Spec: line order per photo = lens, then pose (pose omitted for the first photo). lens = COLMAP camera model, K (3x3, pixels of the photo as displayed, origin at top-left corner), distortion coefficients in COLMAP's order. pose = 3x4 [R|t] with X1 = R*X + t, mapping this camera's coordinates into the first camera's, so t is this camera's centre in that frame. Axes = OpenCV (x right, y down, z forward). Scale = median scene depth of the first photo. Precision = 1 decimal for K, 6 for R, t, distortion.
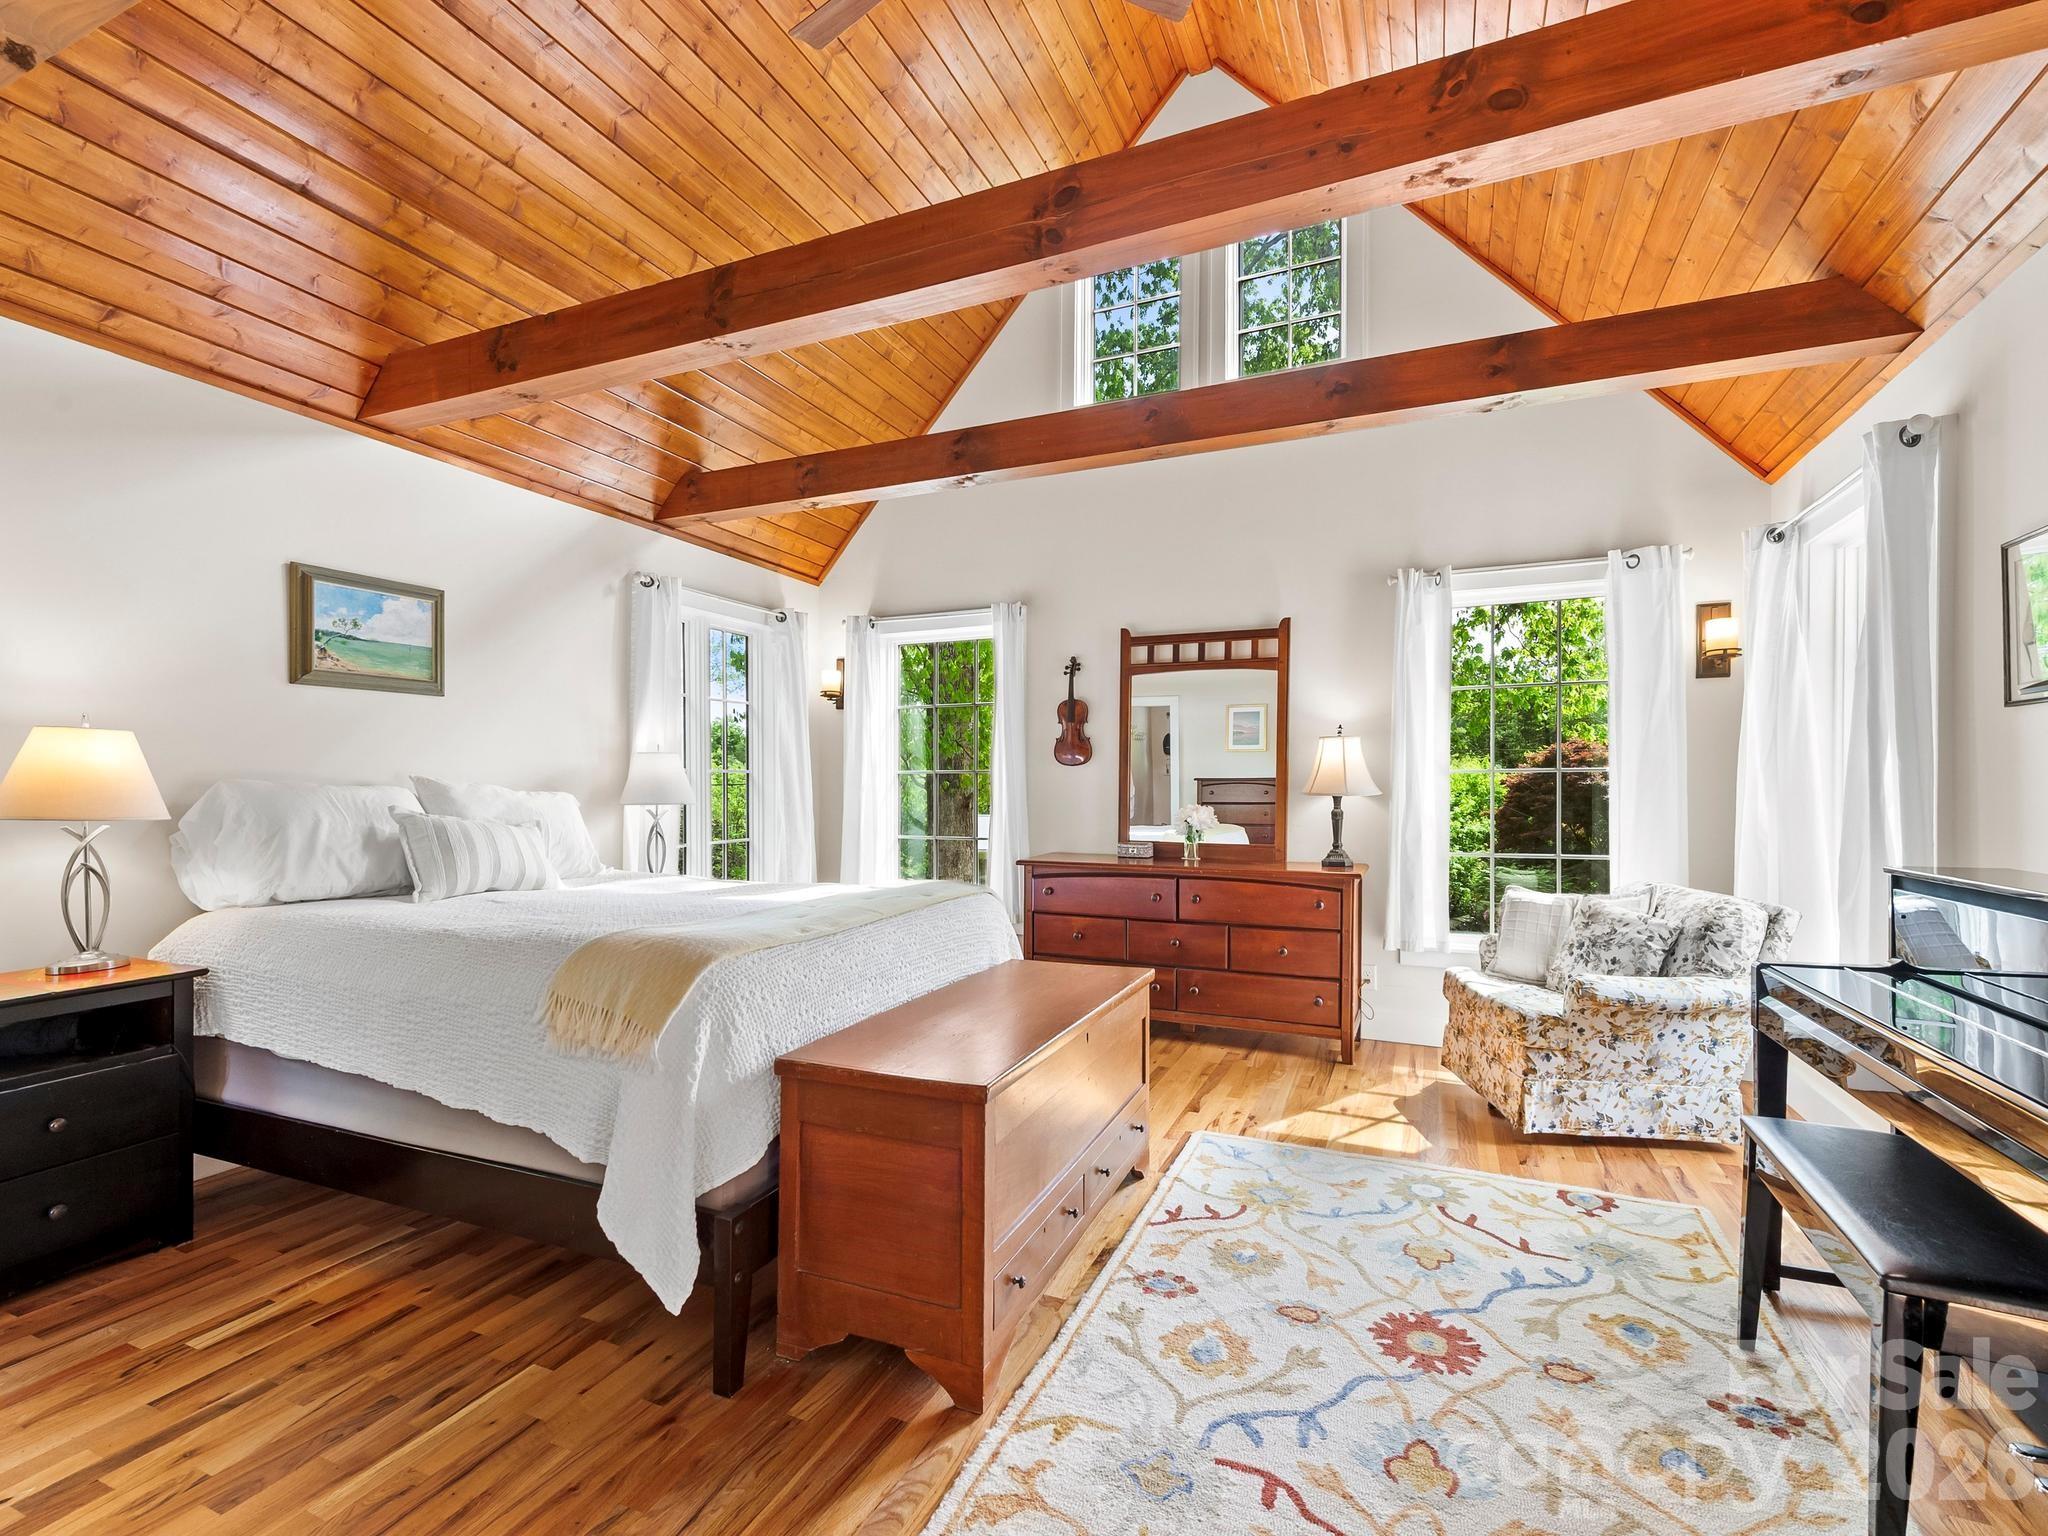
lens RADIAL K [[925.3, 0, 1024.7], [0, 925.3, 779.7], [0, 0, 1]] dist [0.018491, -0.007424]
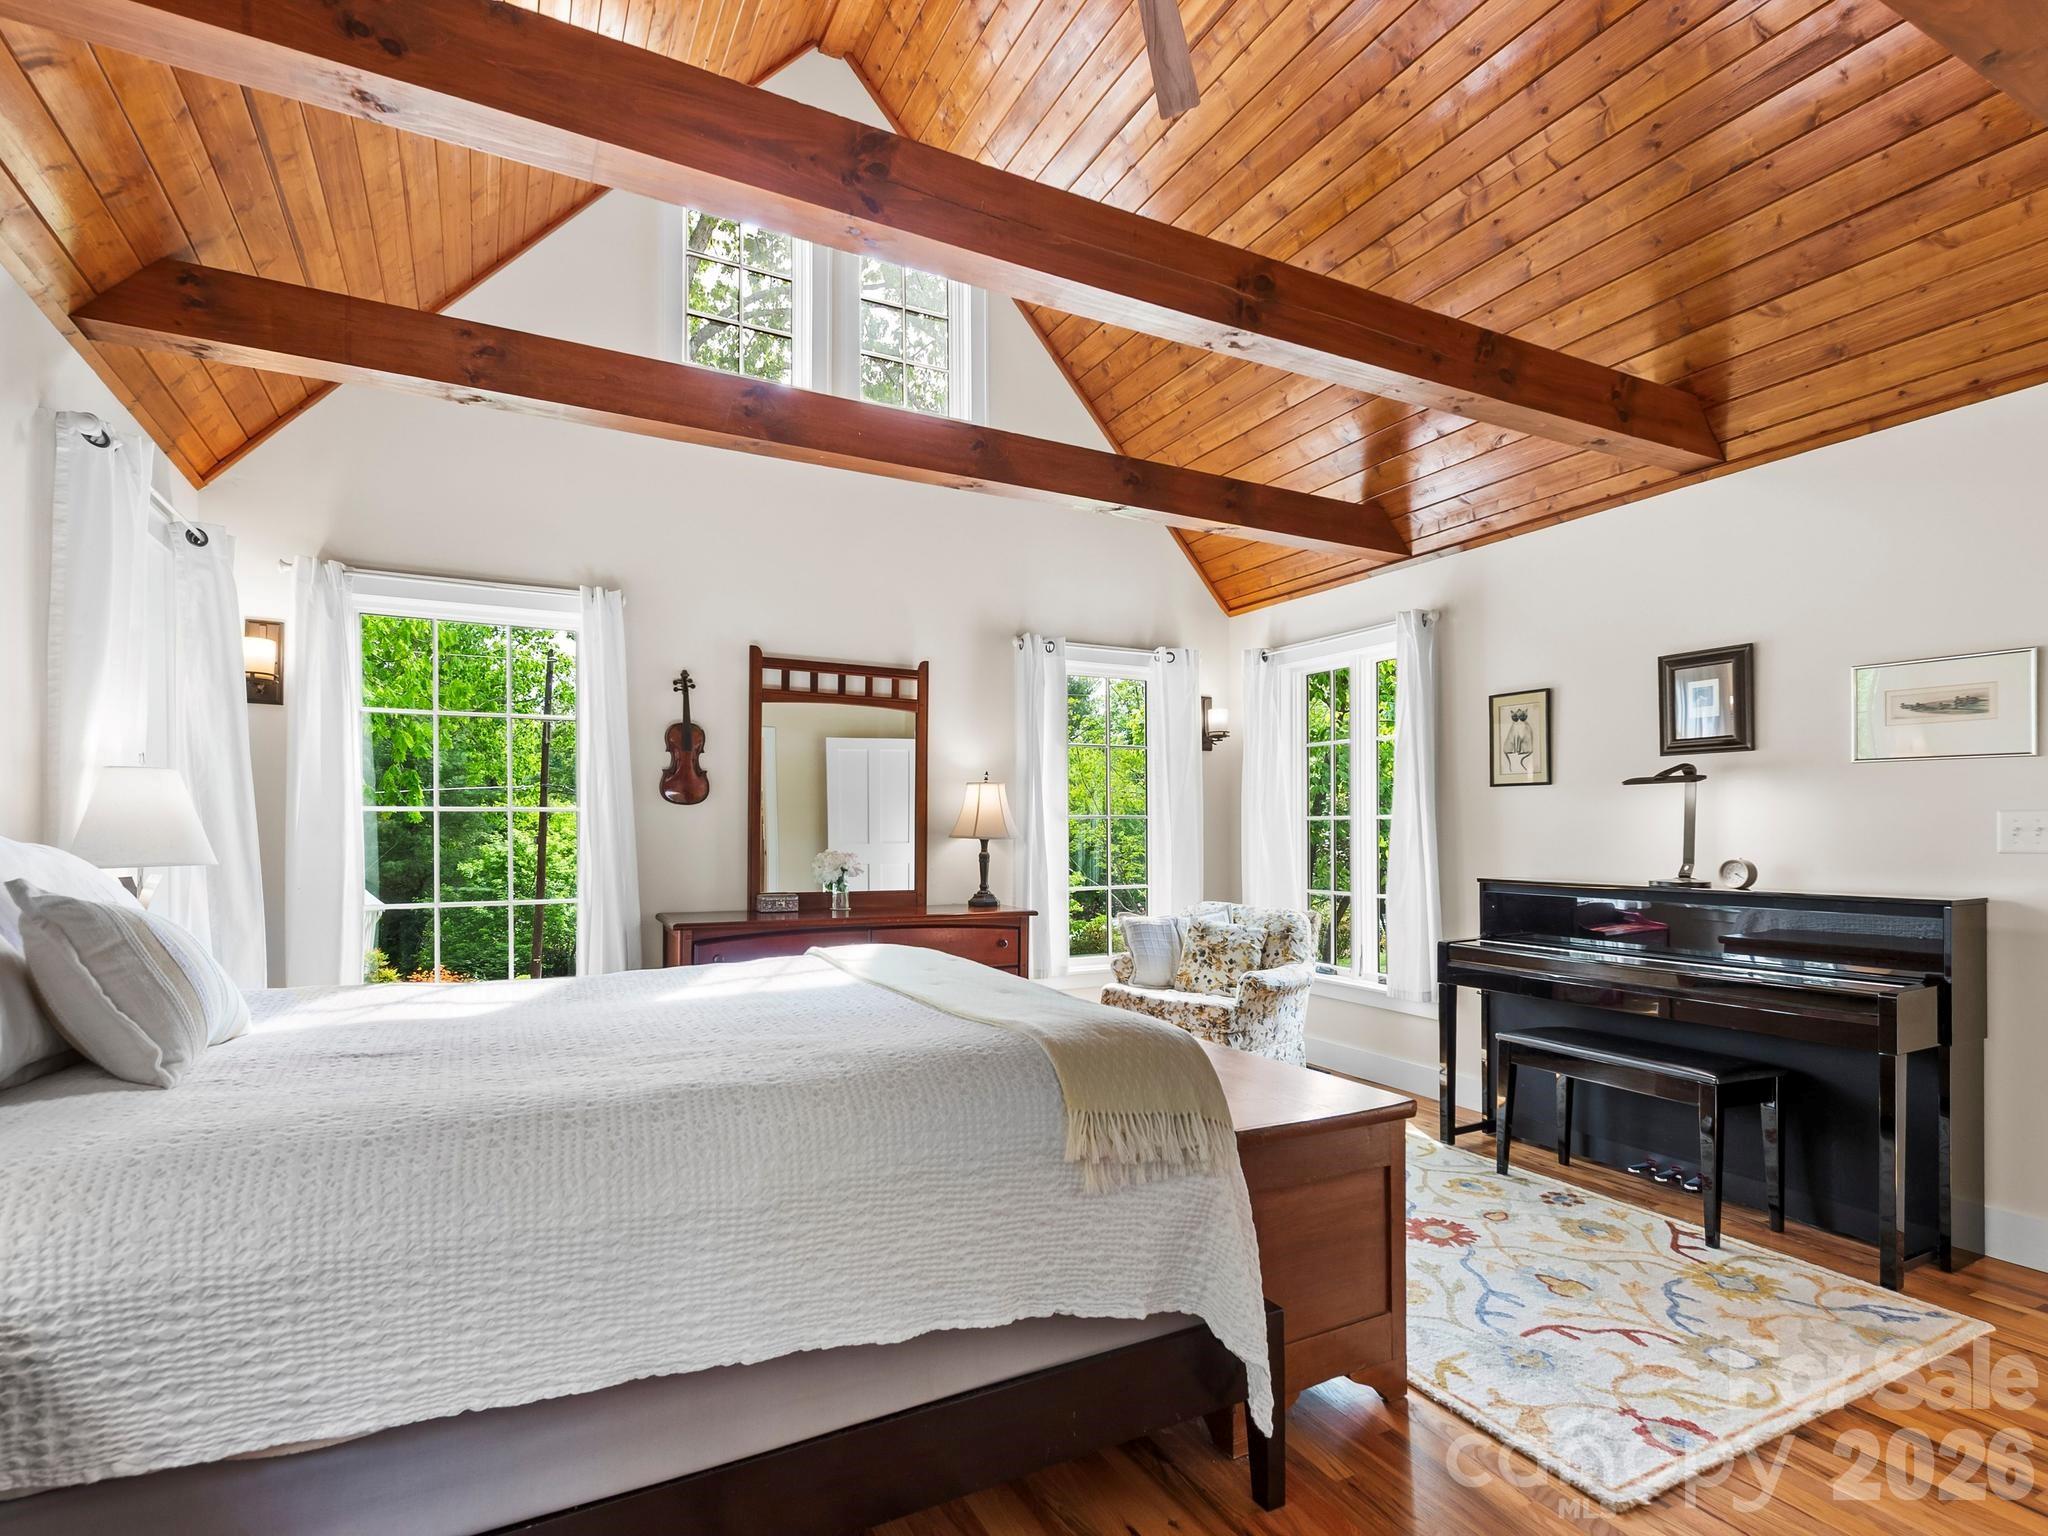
lens RADIAL K [[1028.0, 0, 1016.3], [0, 1028.0, 815.1], [0, 0, 1]] dist [0.013419, -0.000776]
pose [[0.627342, 0.010412, 0.778674, -0.681363], [-0.007465, 0.999945, -0.007357, -0.001823], [-0.778708, -0.001197, 0.627386, 0.303743]]
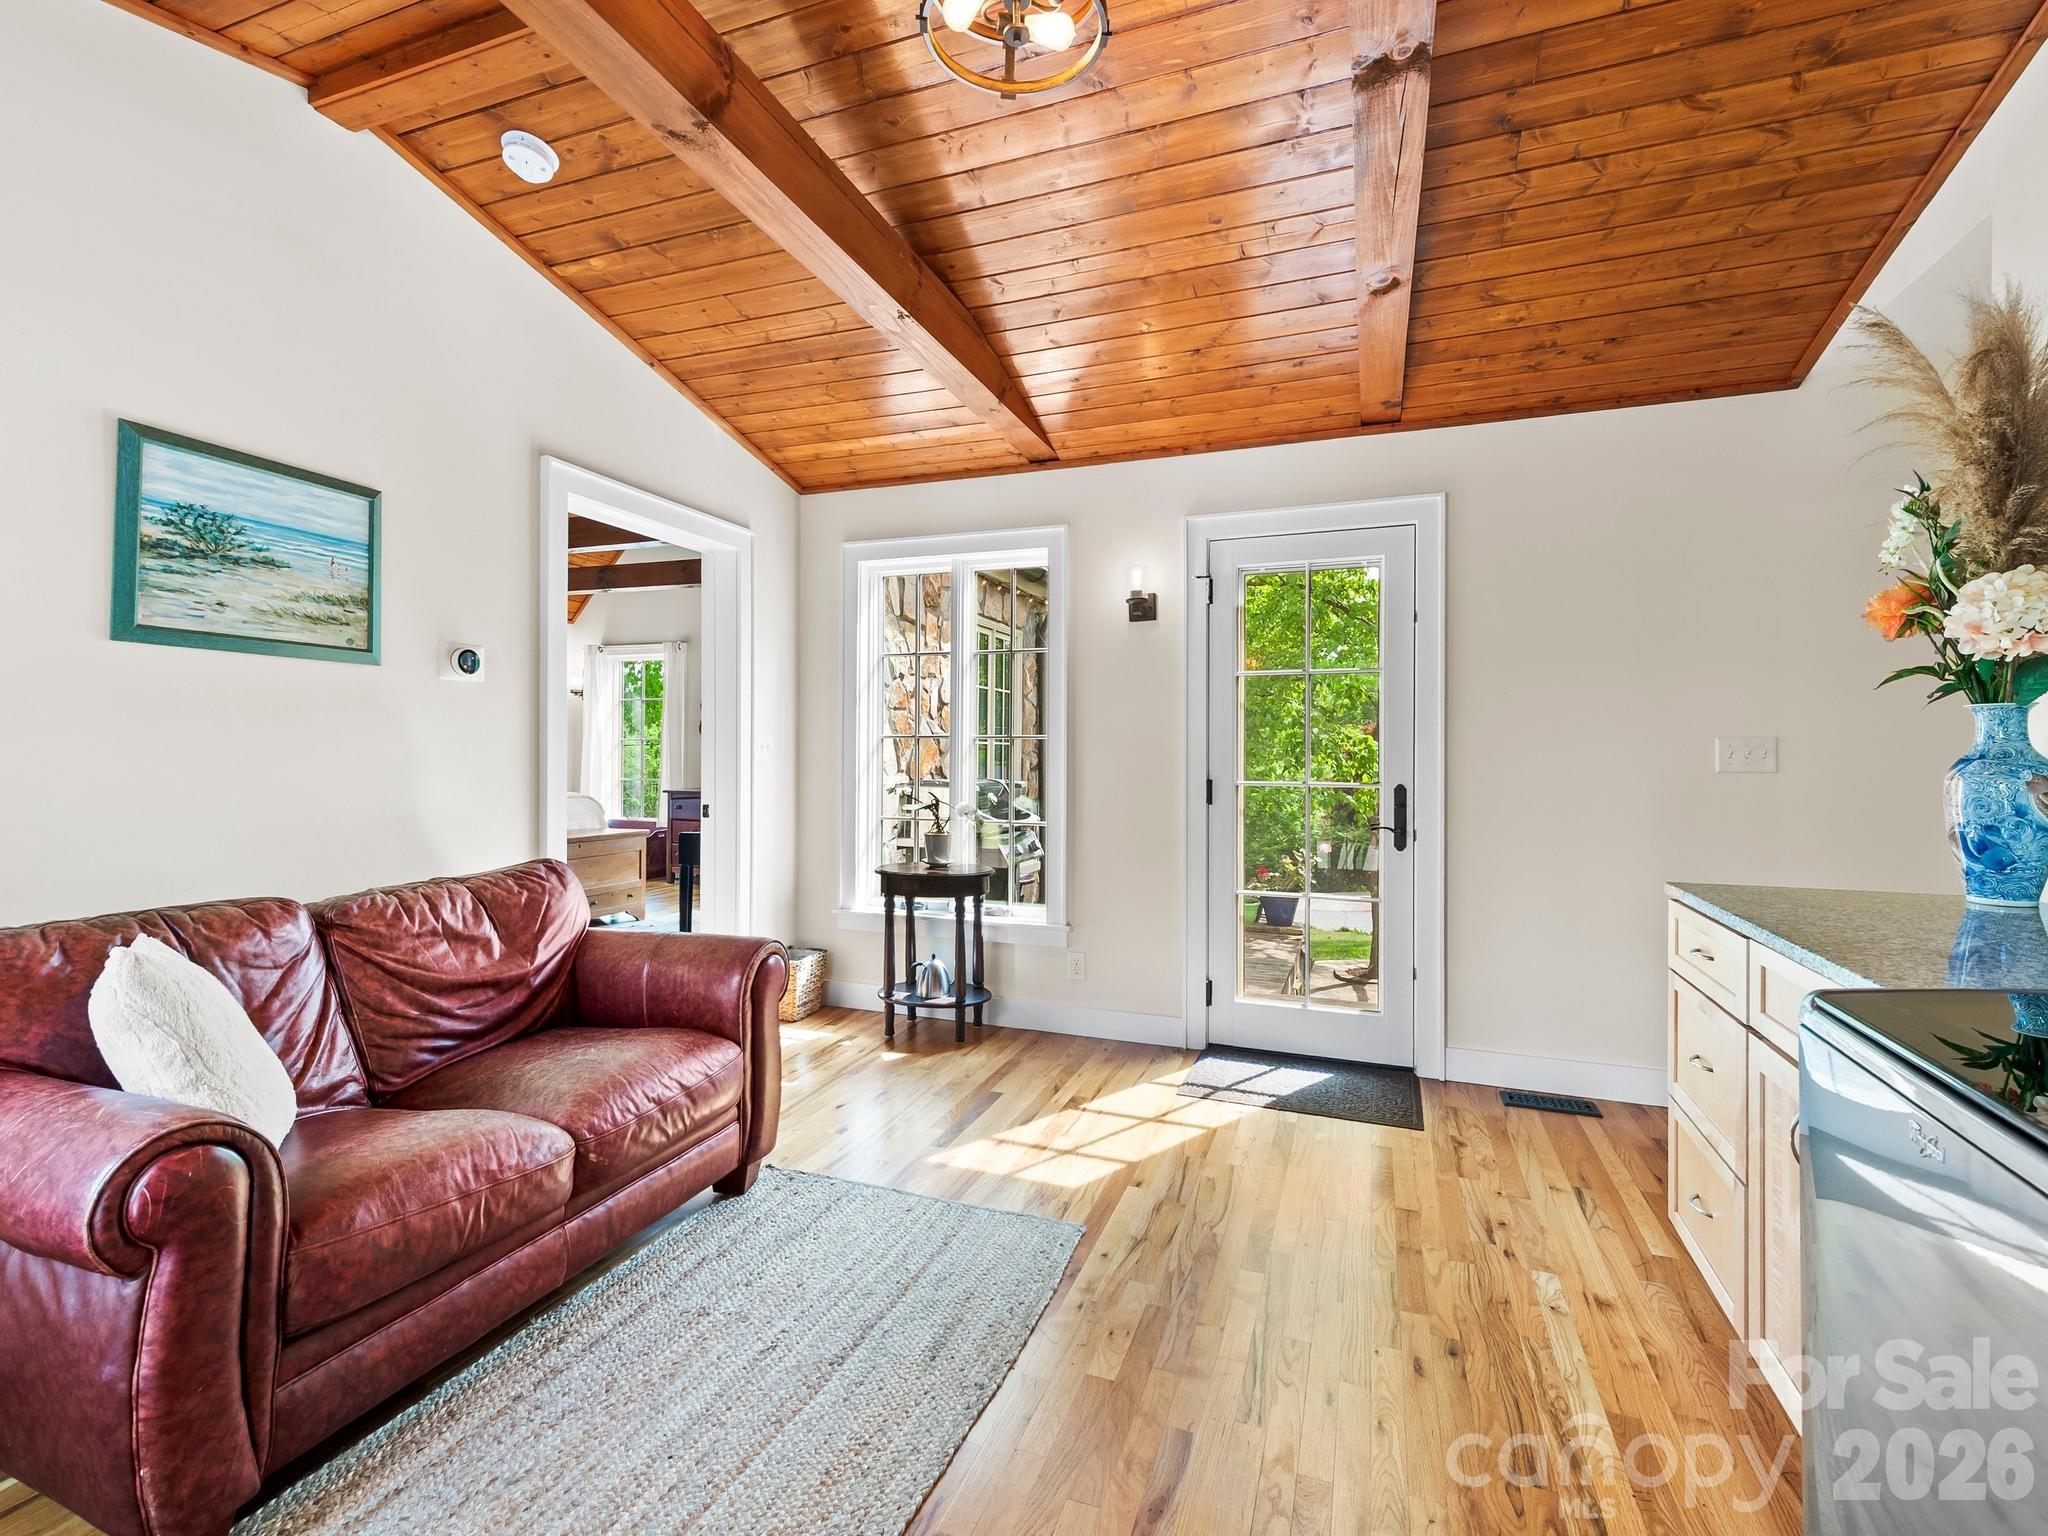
lens RADIAL K [[925.3, 0, 1024.7], [0, 925.3, 779.7], [0, 0, 1]] dist [0.018491, -0.007424]
pose [[0.998422, 0.004266, 0.055994, 0.790802], [-0.006411, 0.999250, 0.038179, -0.008525], [-0.055789, -0.038478, 0.997701, -1.112119]]
